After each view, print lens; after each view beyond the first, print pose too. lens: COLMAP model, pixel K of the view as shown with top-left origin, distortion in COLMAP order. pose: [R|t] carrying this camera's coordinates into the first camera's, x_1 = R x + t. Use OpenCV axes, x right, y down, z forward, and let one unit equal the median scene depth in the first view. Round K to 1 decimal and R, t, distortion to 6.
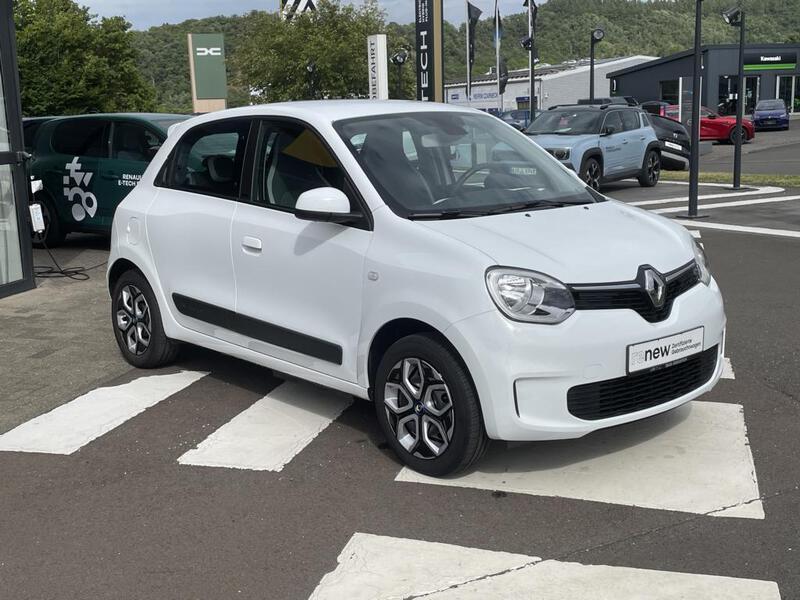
lens RADIAL K [[981.1, 0, 400.0], [0, 981.1, 300.0], [0, 0, 1]] dist [0.115872, 0.007809]
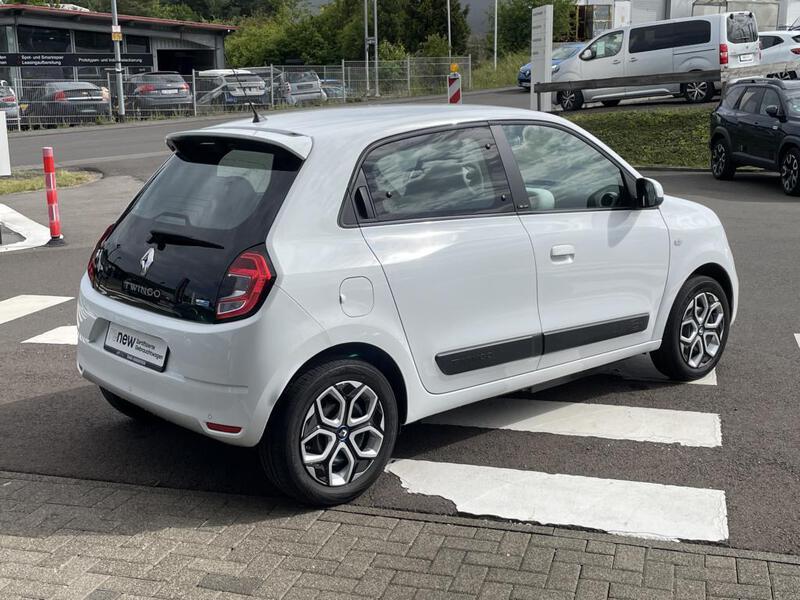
lens RADIAL K [[981.1, 0, 400.0], [0, 981.1, 300.0], [0, 0, 1]] dist [0.115872, 0.007809]
pose [[-0.004521, -0.180477, 0.983569, -1.318586], [0.198286, 0.963887, 0.177777, -0.255229], [-0.980134, 0.195831, 0.031428, 1.363731]]
